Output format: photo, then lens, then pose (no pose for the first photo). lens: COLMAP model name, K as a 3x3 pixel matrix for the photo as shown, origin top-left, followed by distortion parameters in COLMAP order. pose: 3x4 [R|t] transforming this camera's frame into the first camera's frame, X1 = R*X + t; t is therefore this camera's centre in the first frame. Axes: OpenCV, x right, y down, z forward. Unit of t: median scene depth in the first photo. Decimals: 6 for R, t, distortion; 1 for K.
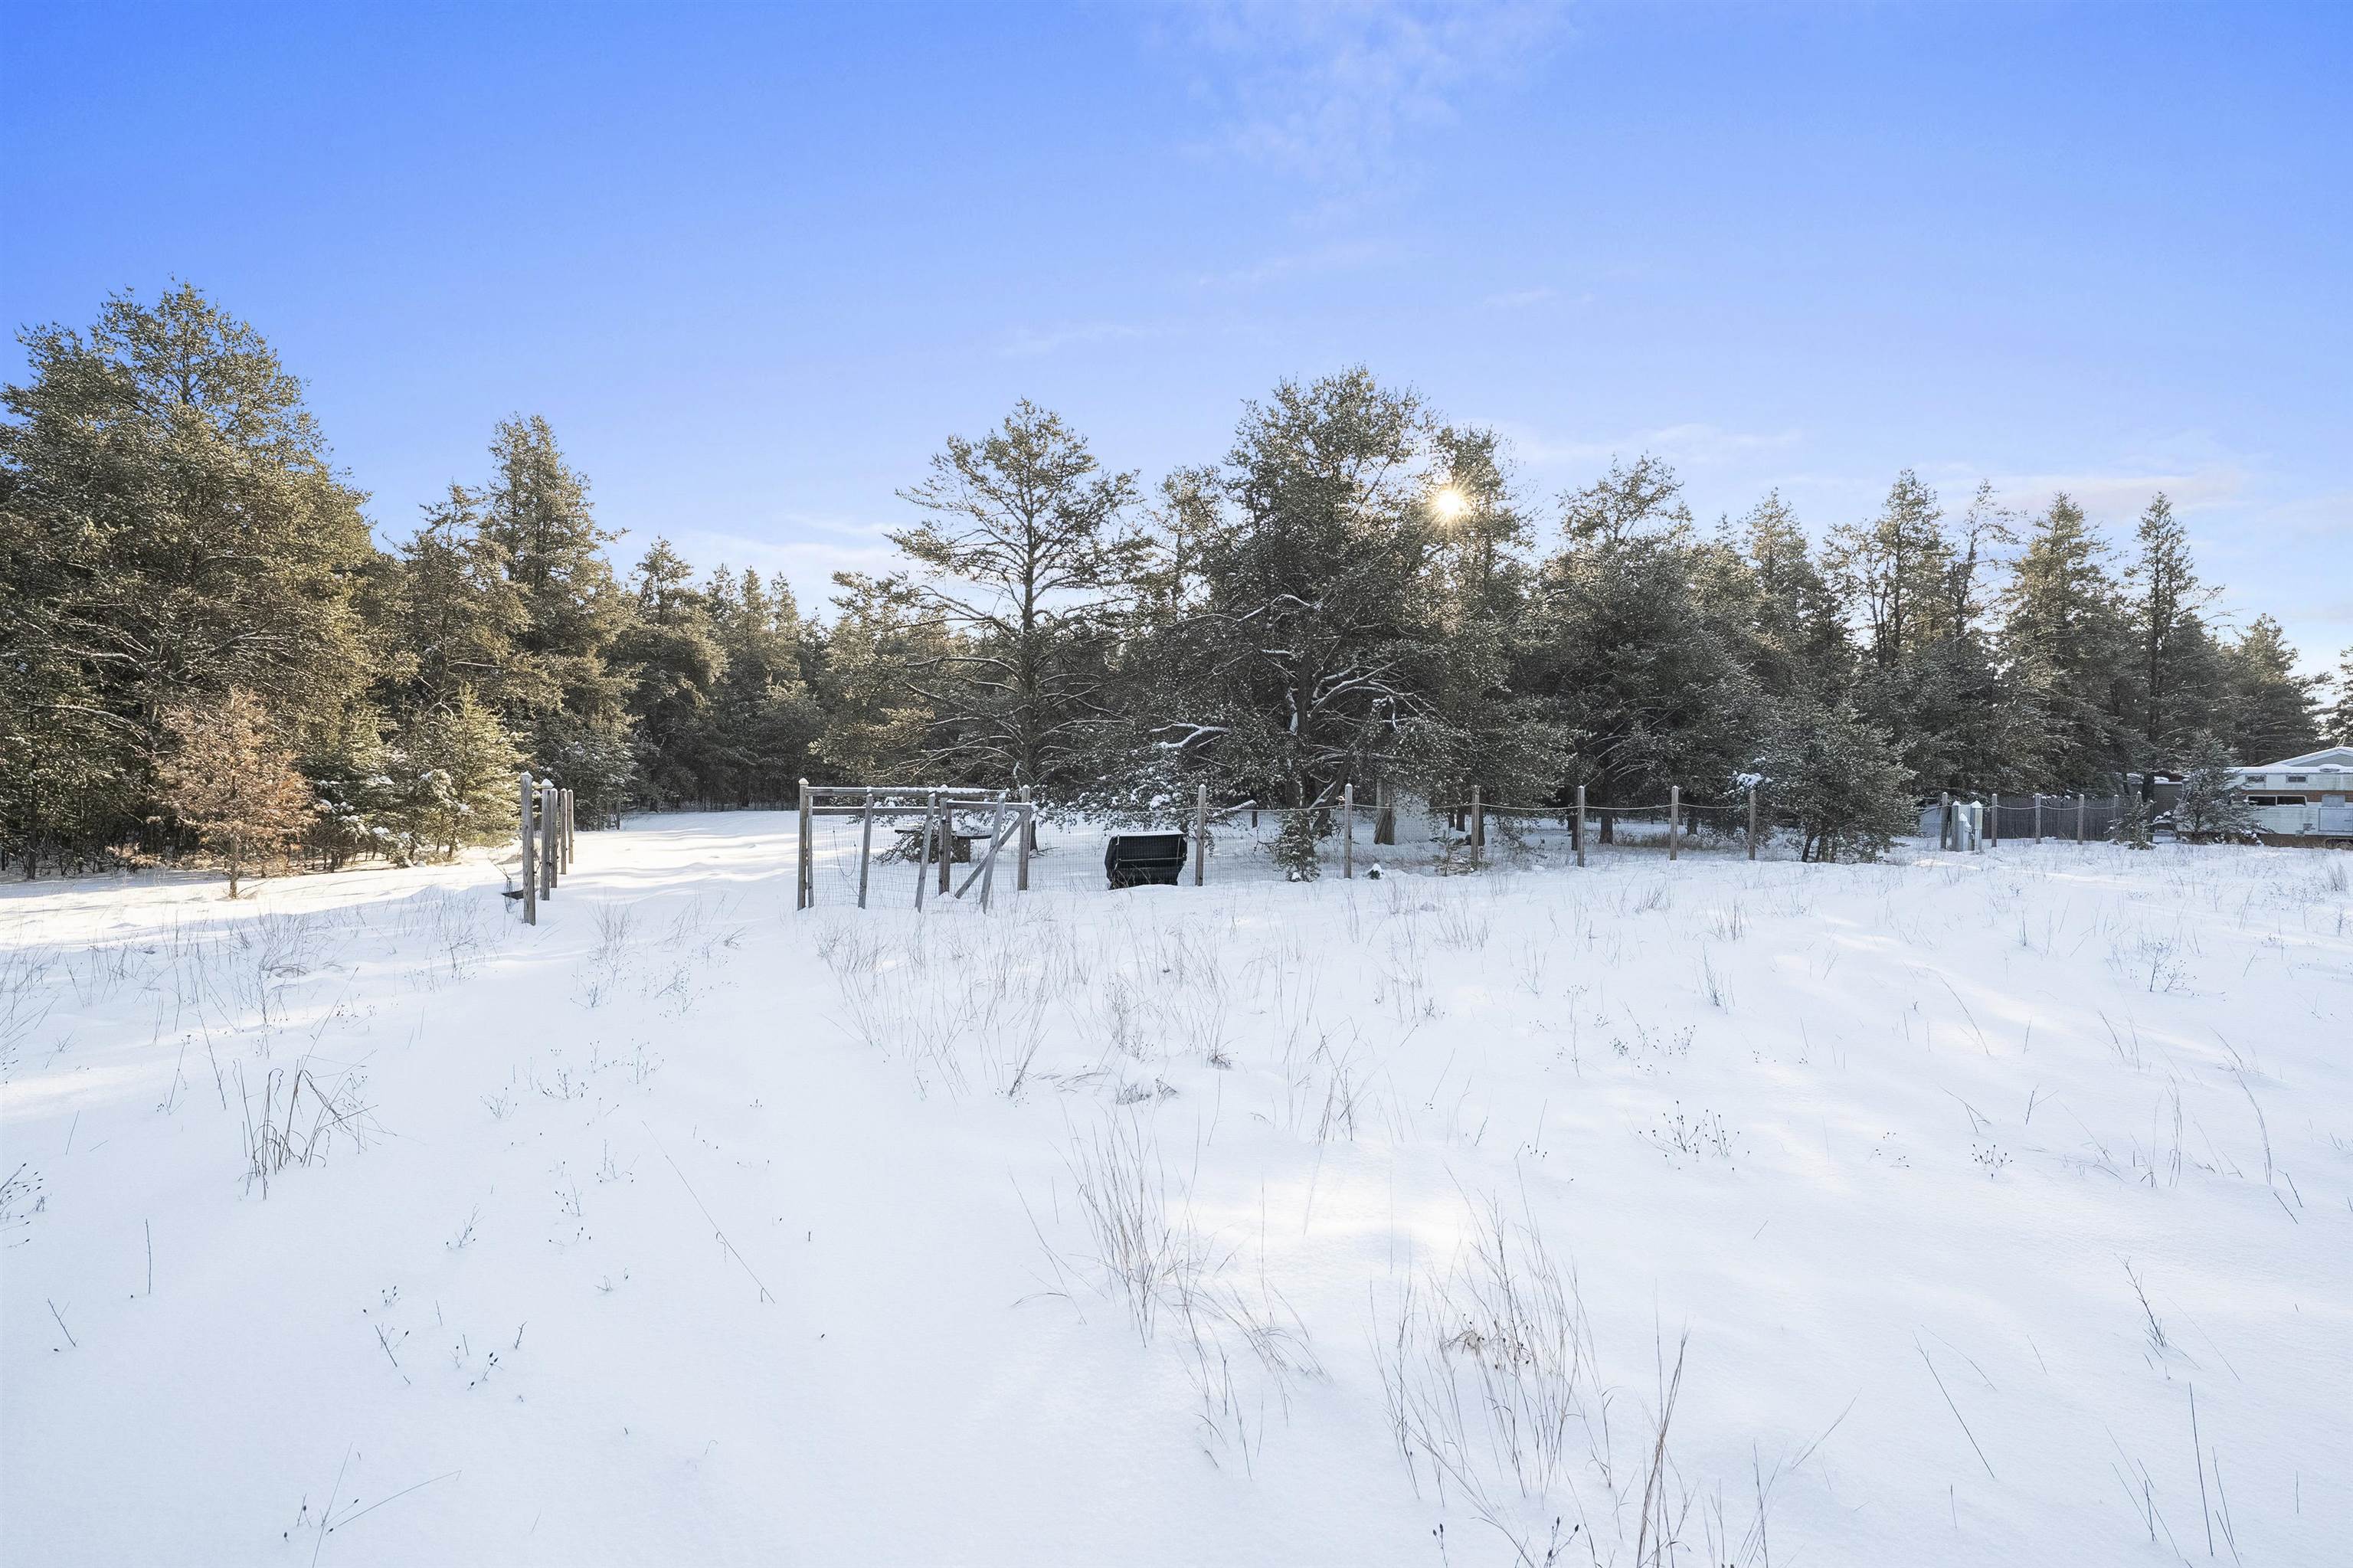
lens RADIAL K [[1074.0, 0, 1174.6], [0, 1074.0, 789.8], [0, 0, 1]] dist [-0.001036, -0.000013]
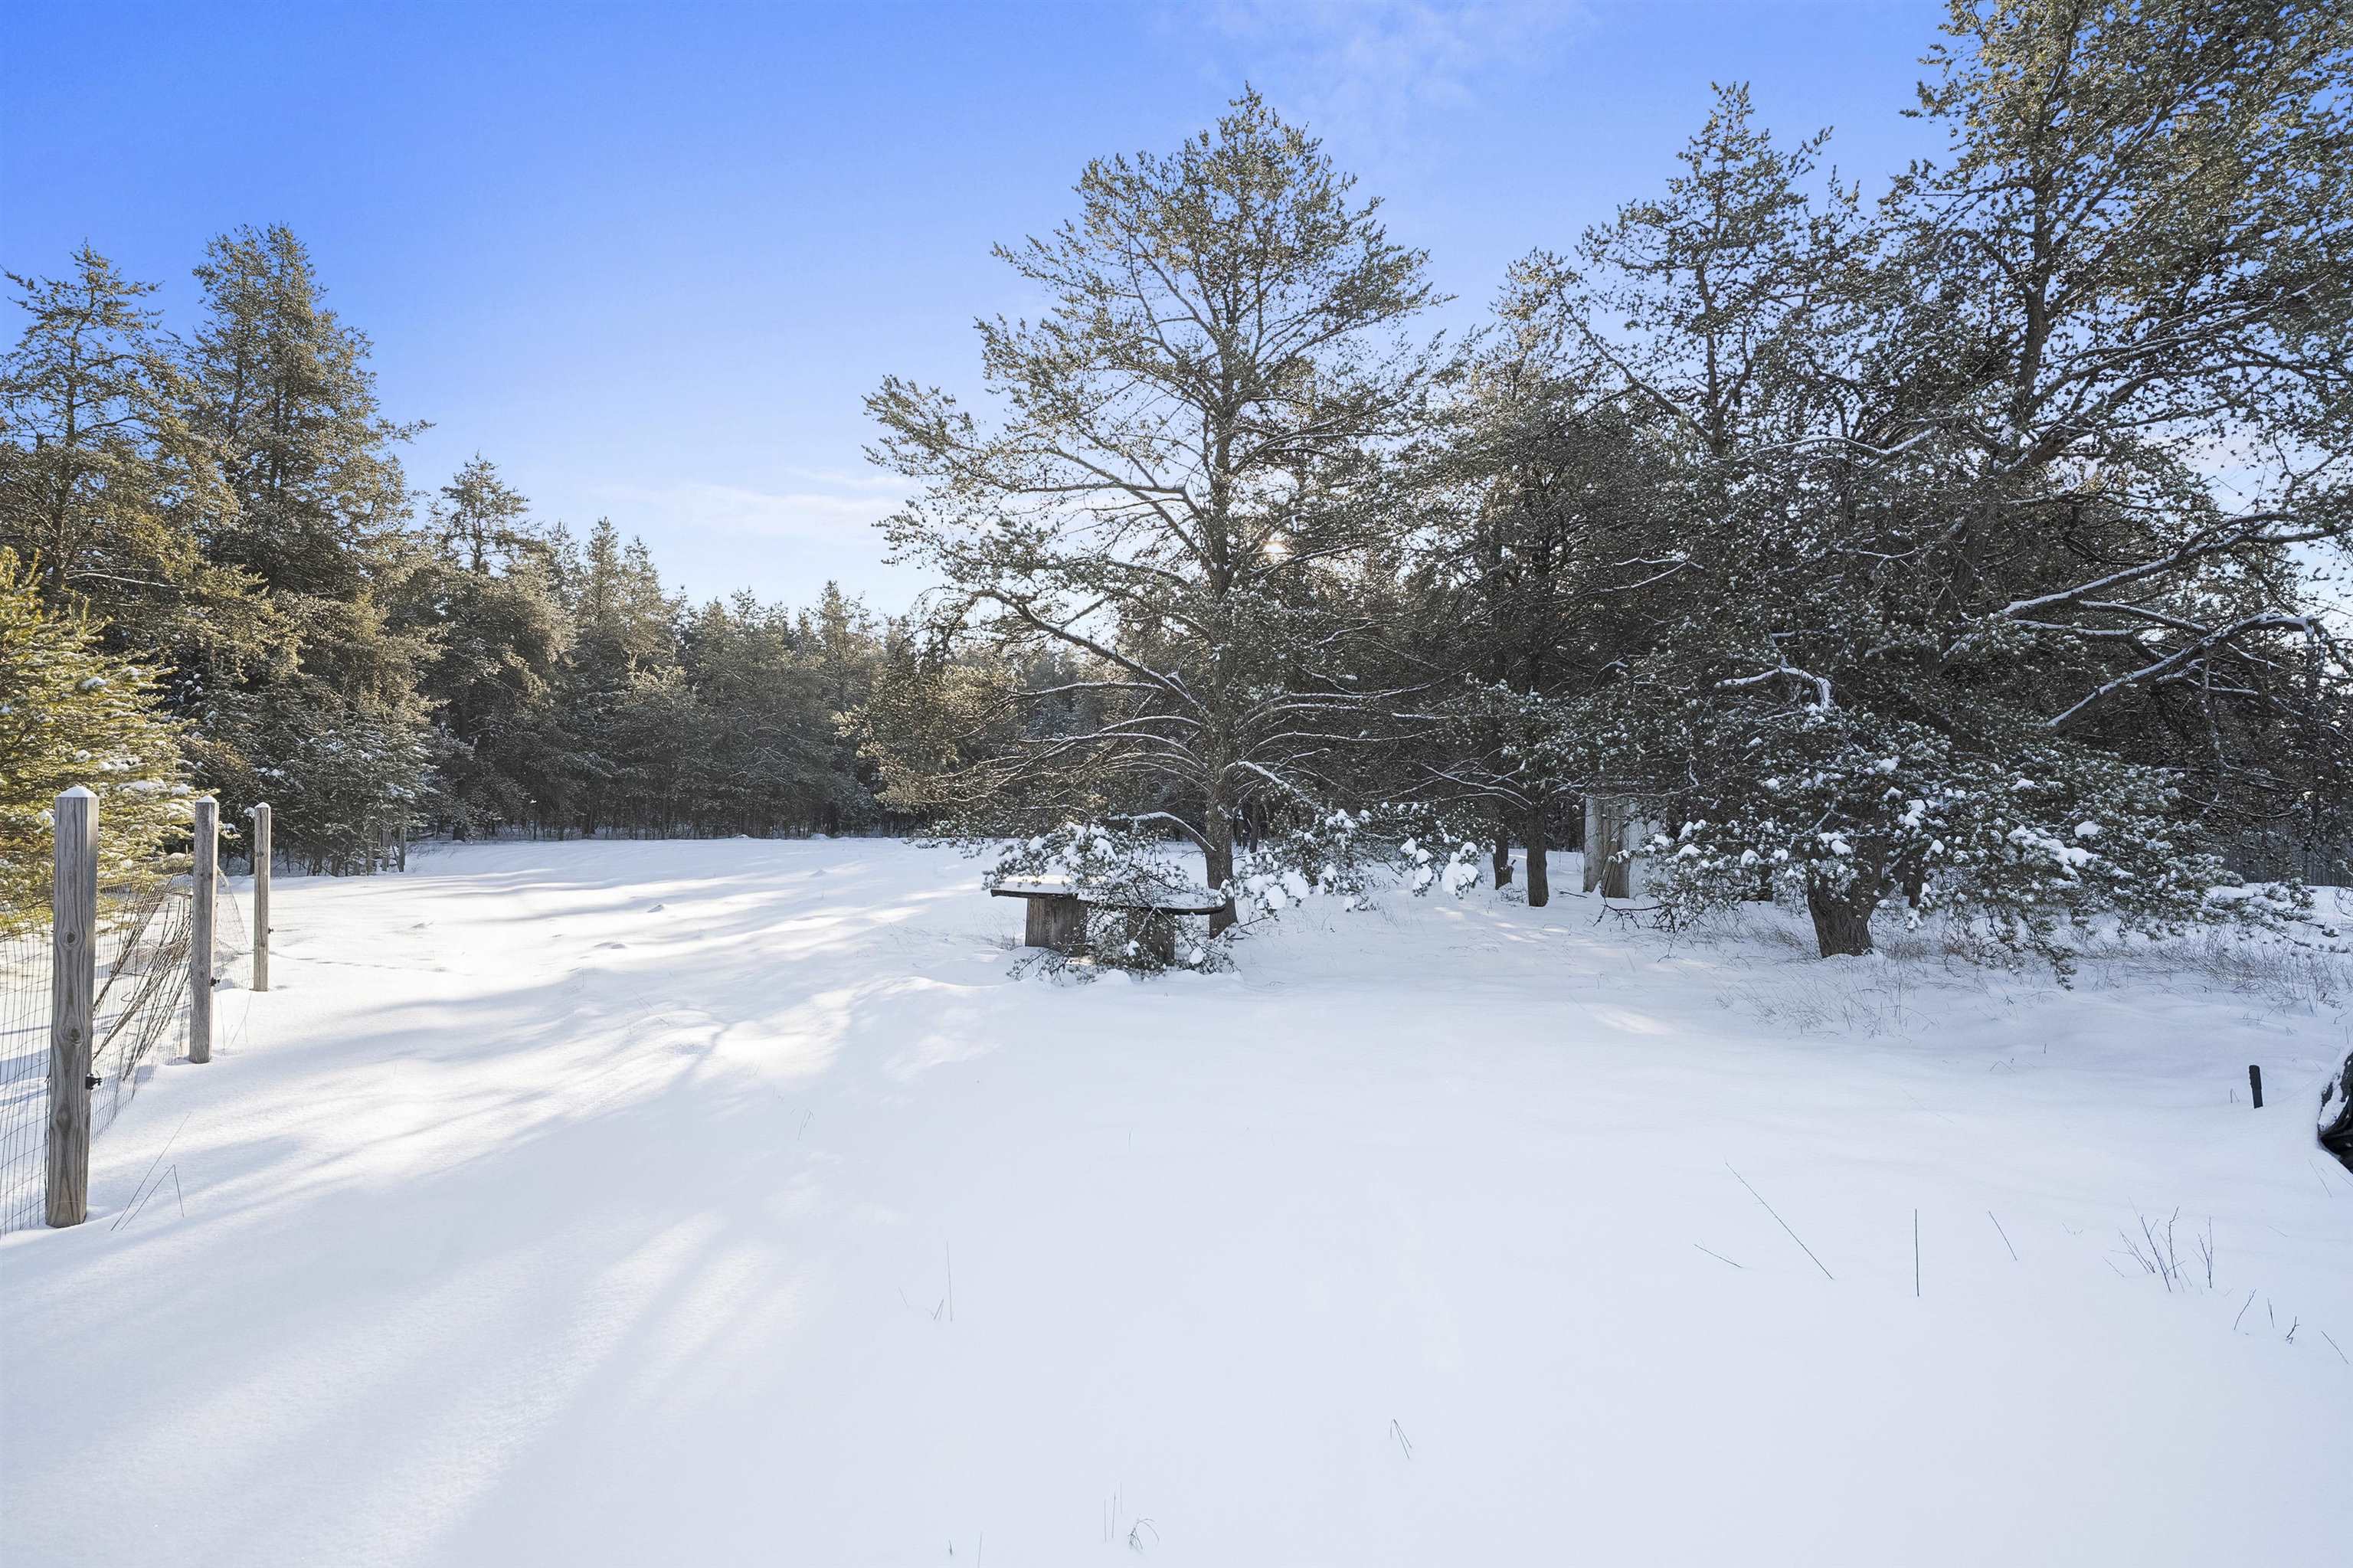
lens RADIAL K [[1051.1, 0, 1182.7], [0, 1051.1, 791.7], [0, 0, 1]] dist [0.000266, 0.000177]
pose [[0.987550, 0.012726, 0.156792, -0.192306], [-0.008961, 0.999655, -0.024696, 0.001584], [-0.157052, 0.022983, 0.987323, 0.375542]]
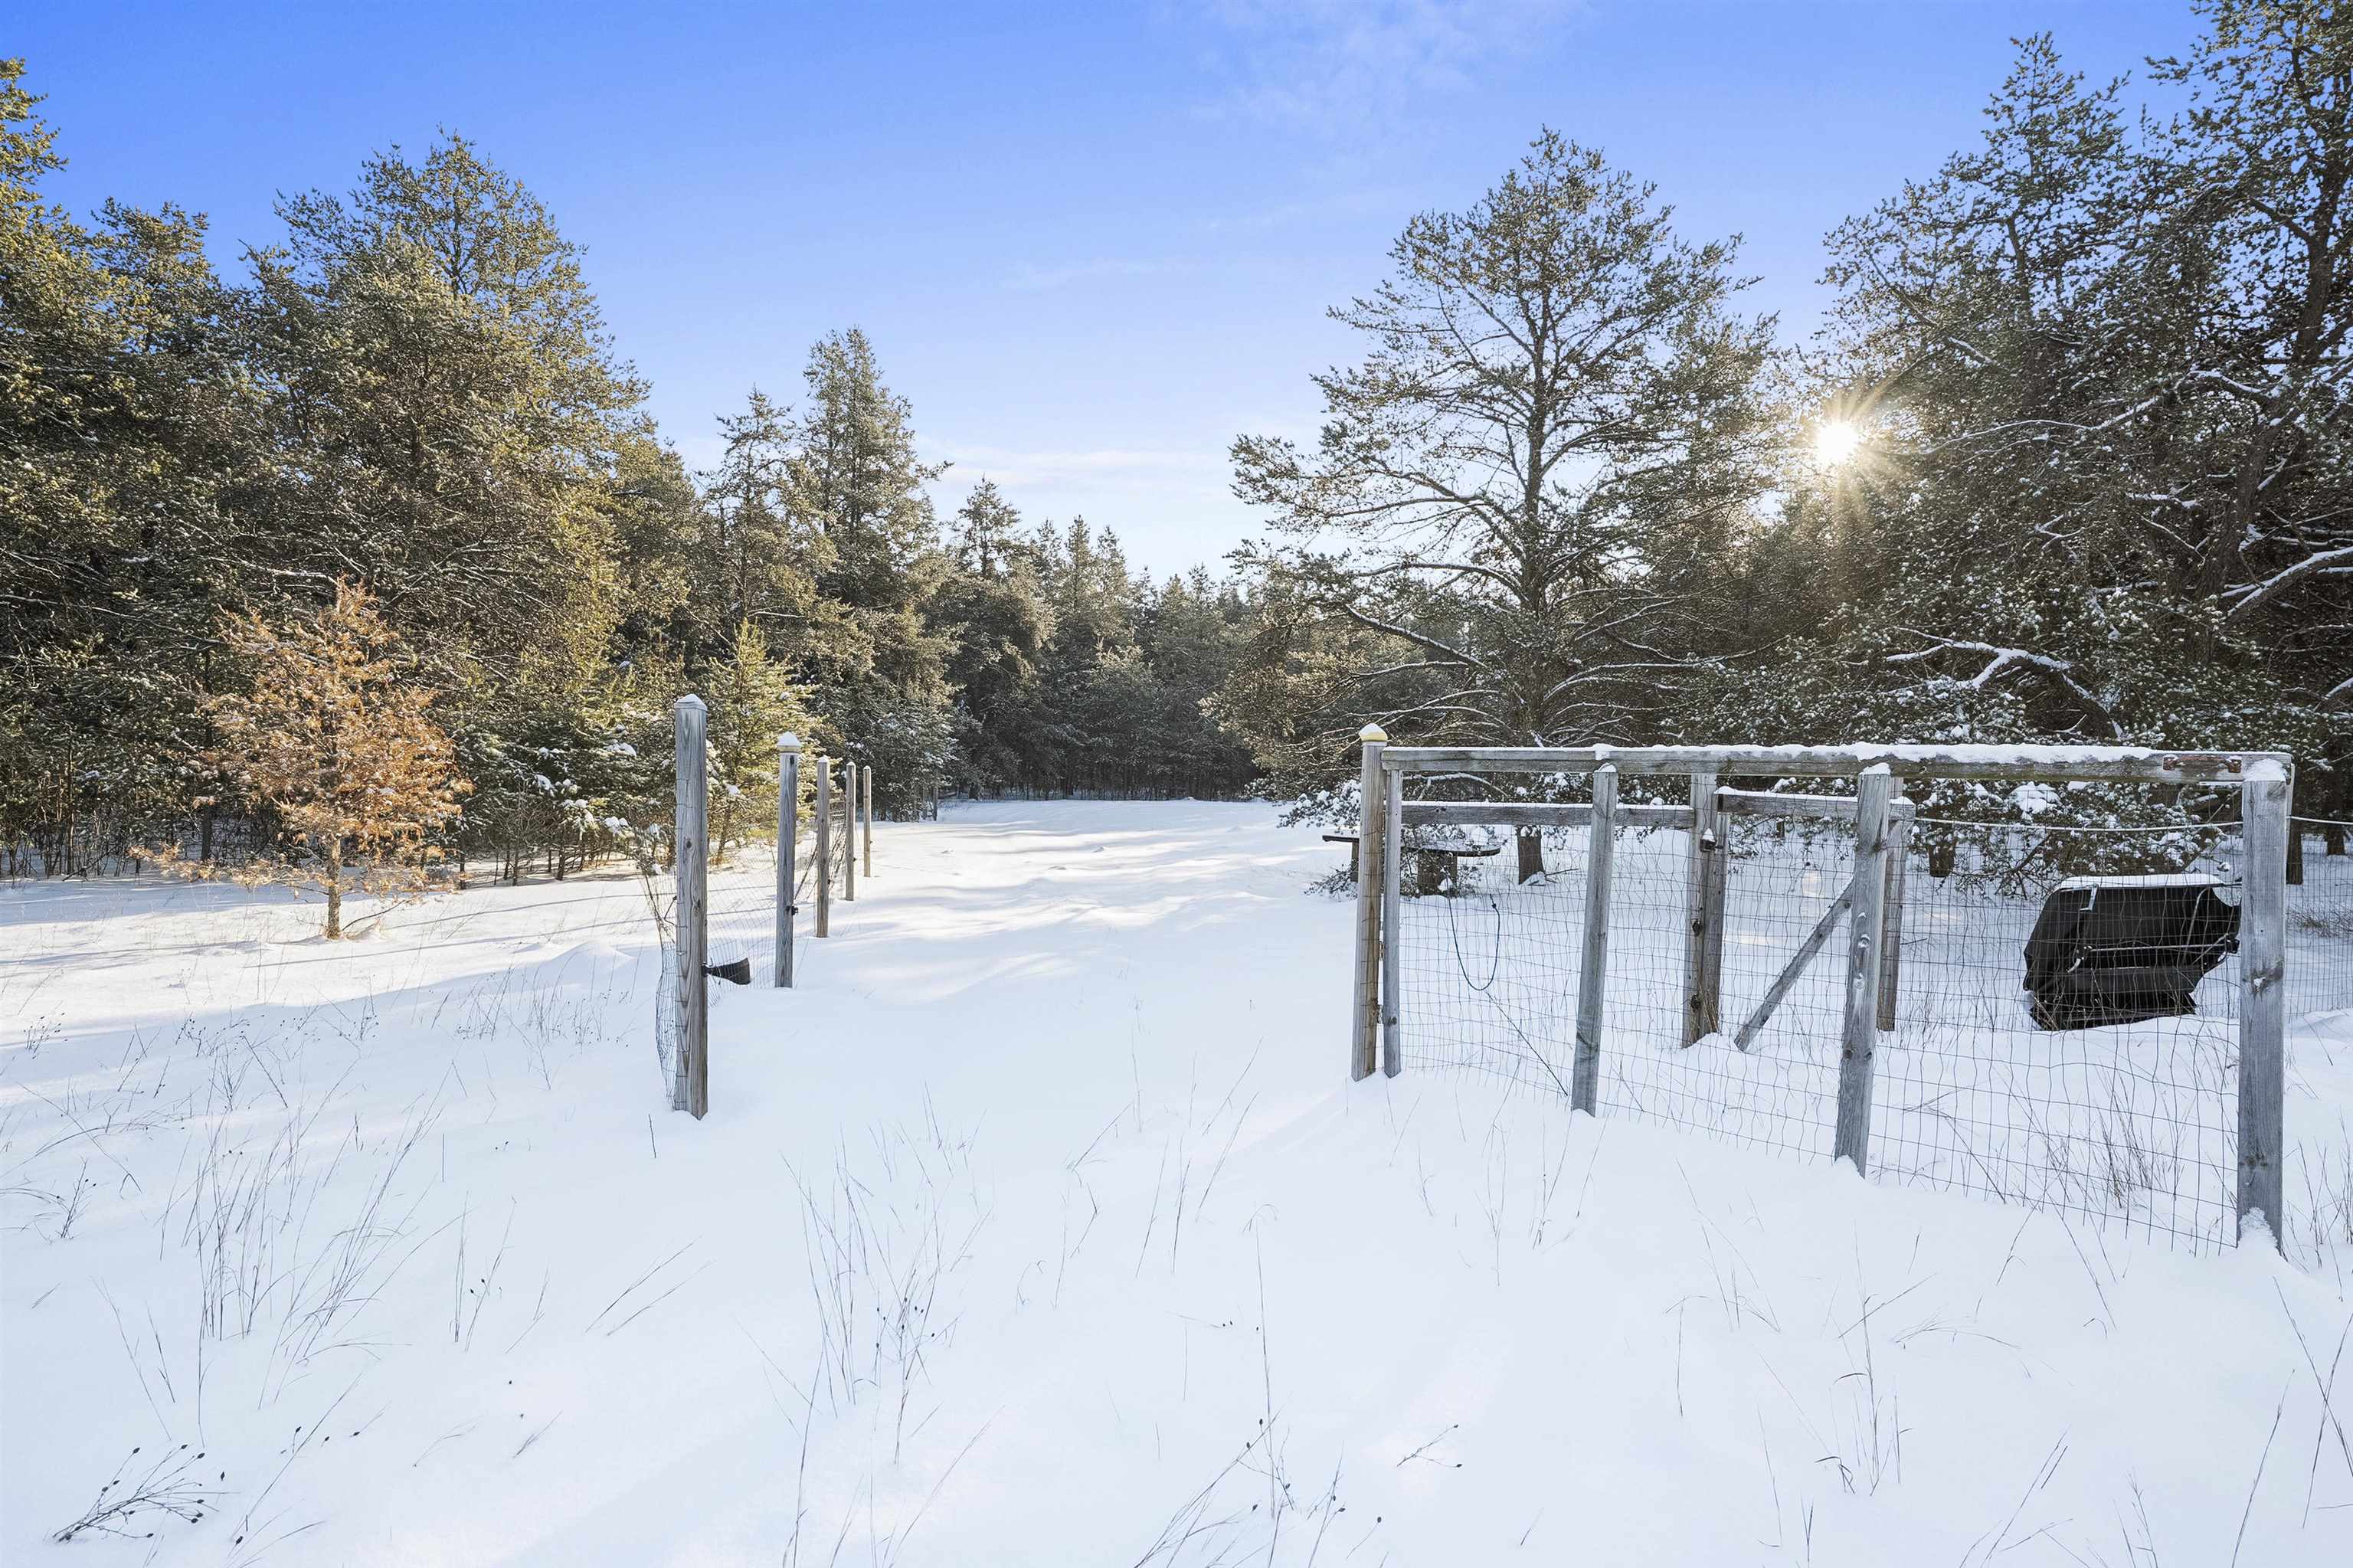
lens RADIAL K [[1152.2, 0, 1176.5], [0, 1152.2, 784.0], [0, 0, 1]] dist [0.003935, 0.000147]
pose [[0.962504, 0.013812, -0.270915, -0.122216], [-0.013227, 0.999905, 0.003988, 0.003723], [0.270944, -0.000255, 0.962595, 0.241410]]
